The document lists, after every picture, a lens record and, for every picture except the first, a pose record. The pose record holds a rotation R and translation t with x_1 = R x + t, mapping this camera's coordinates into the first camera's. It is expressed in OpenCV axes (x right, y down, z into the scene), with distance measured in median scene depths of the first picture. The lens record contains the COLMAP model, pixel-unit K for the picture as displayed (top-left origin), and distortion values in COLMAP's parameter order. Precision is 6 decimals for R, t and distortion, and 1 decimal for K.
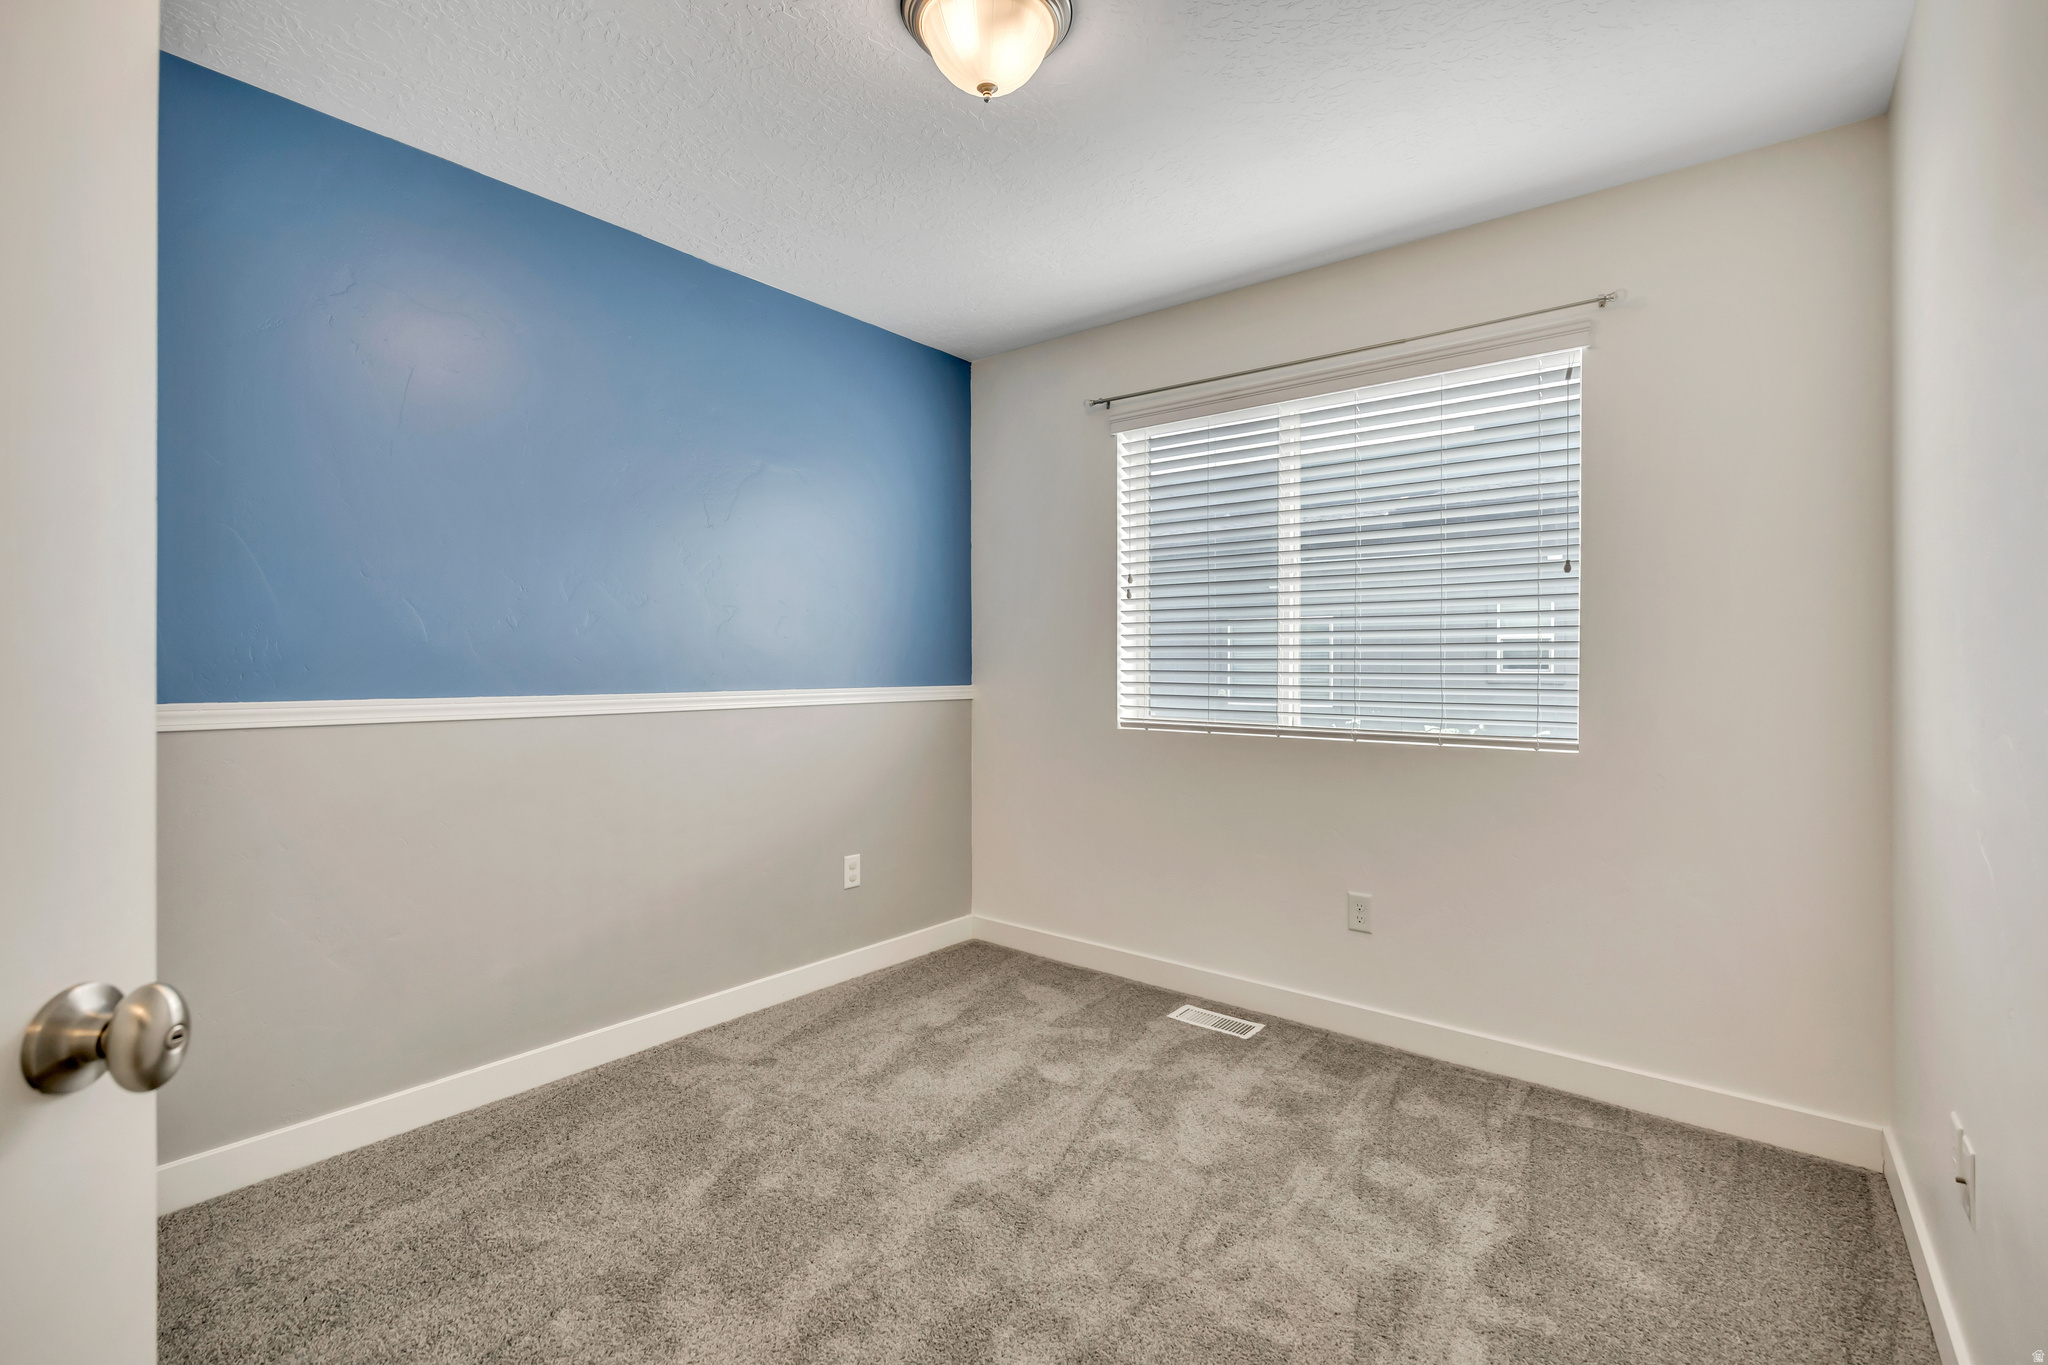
lens RADIAL K [[909.4, 0, 1035.2], [0, 909.4, 657.5], [0, 0, 1]] dist [-0.002613, -0.000324]
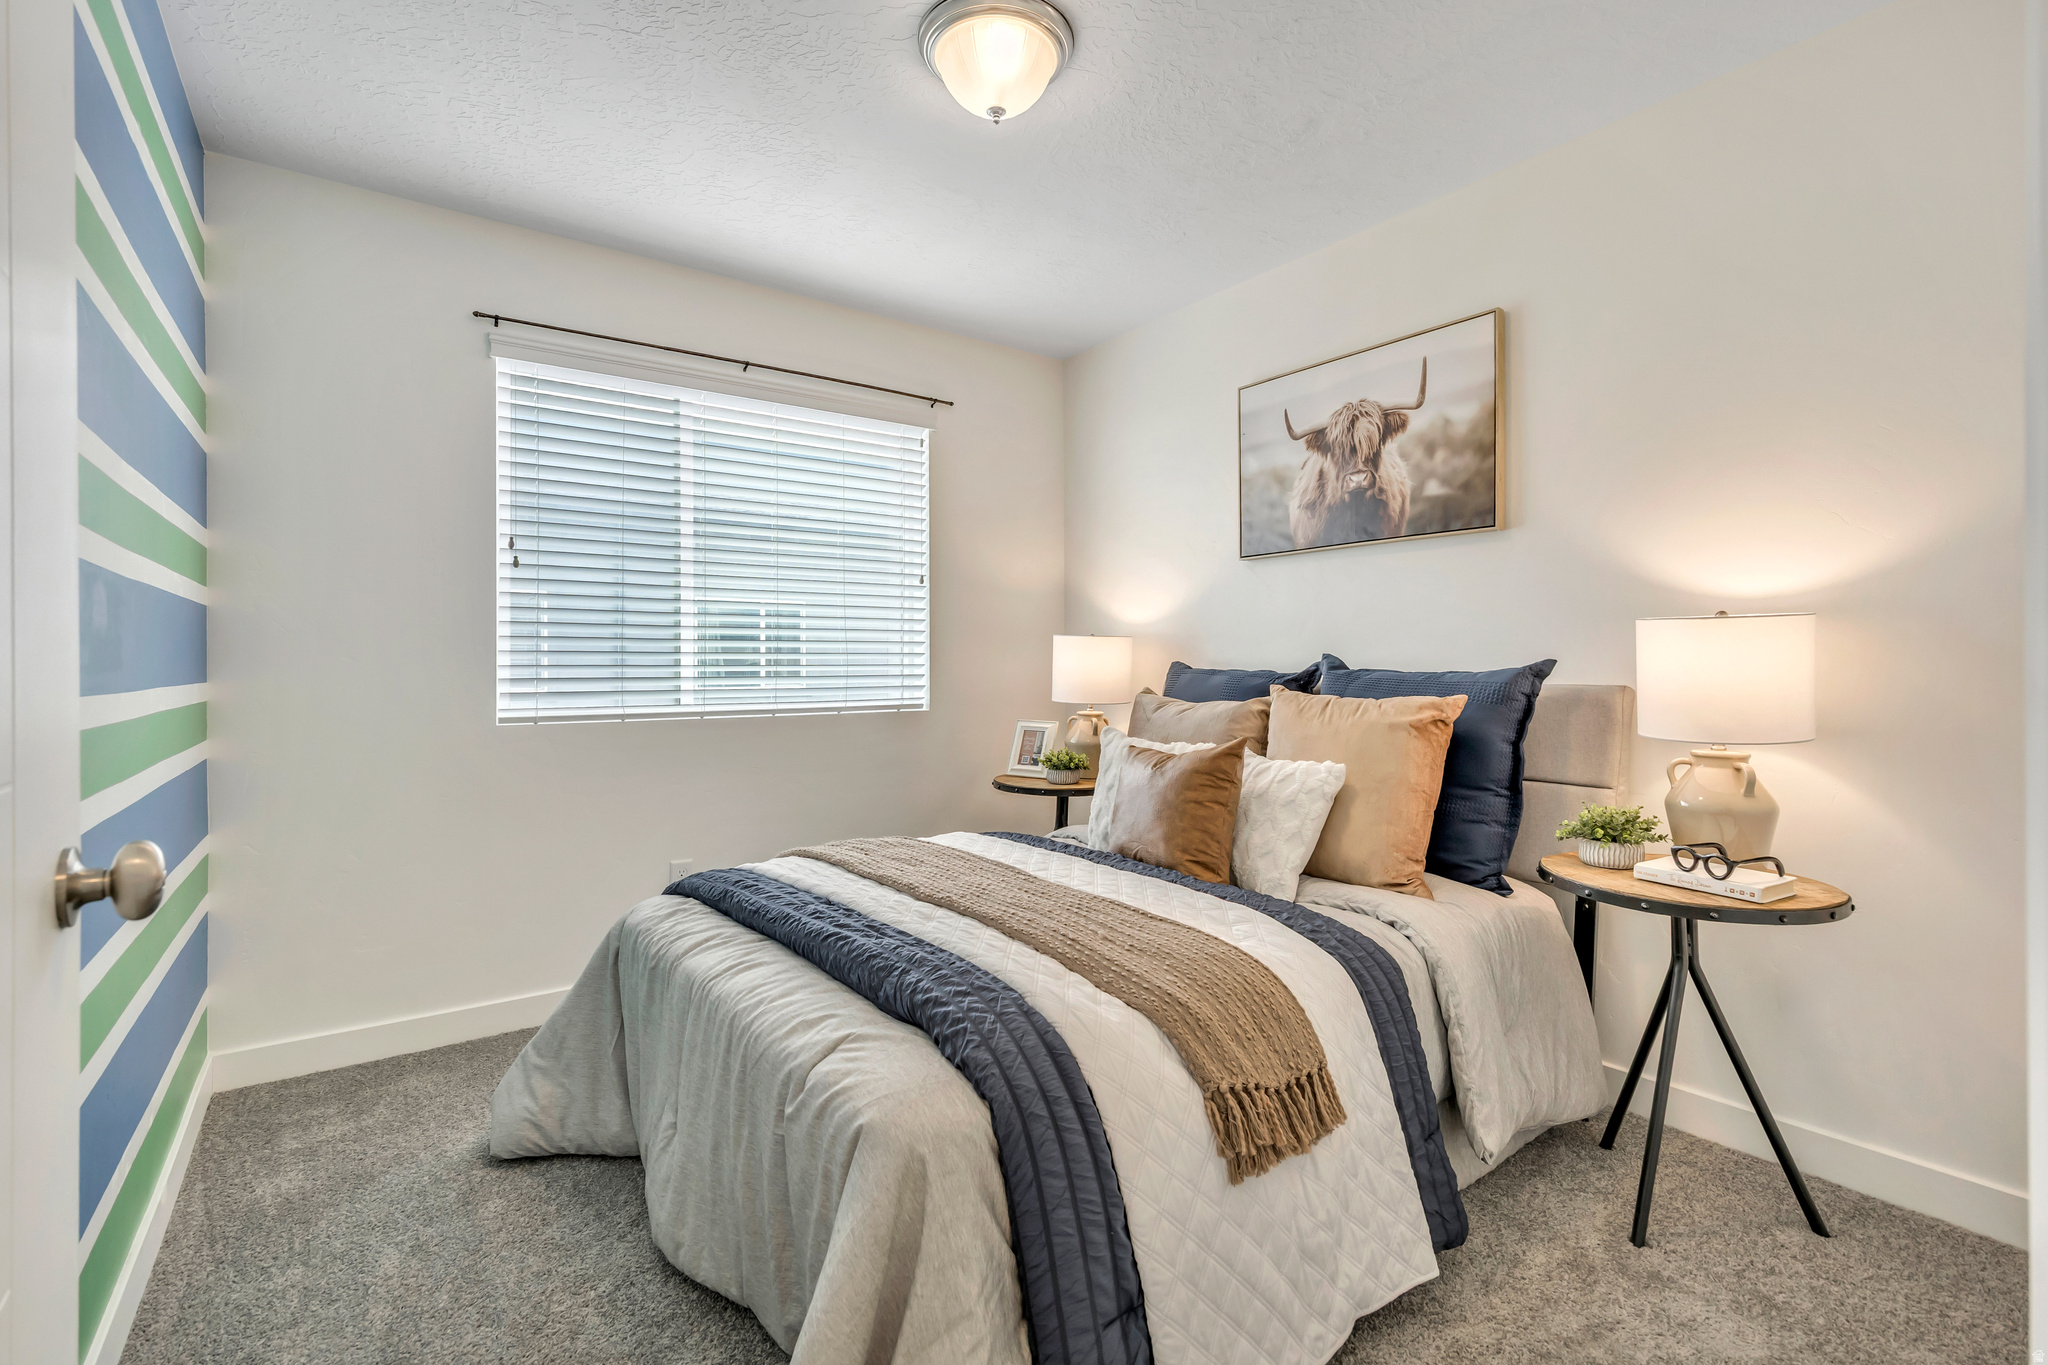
lens RADIAL K [[909.4, 0, 1035.2], [0, 909.4, 657.5], [0, 0, 1]] dist [-0.002613, -0.000324]
pose [[0.267920, 0.003251, 0.963436, -0.692811], [-0.002195, 0.999994, -0.002764, 0.025014], [-0.963439, -0.001375, 0.267926, 0.413229]]
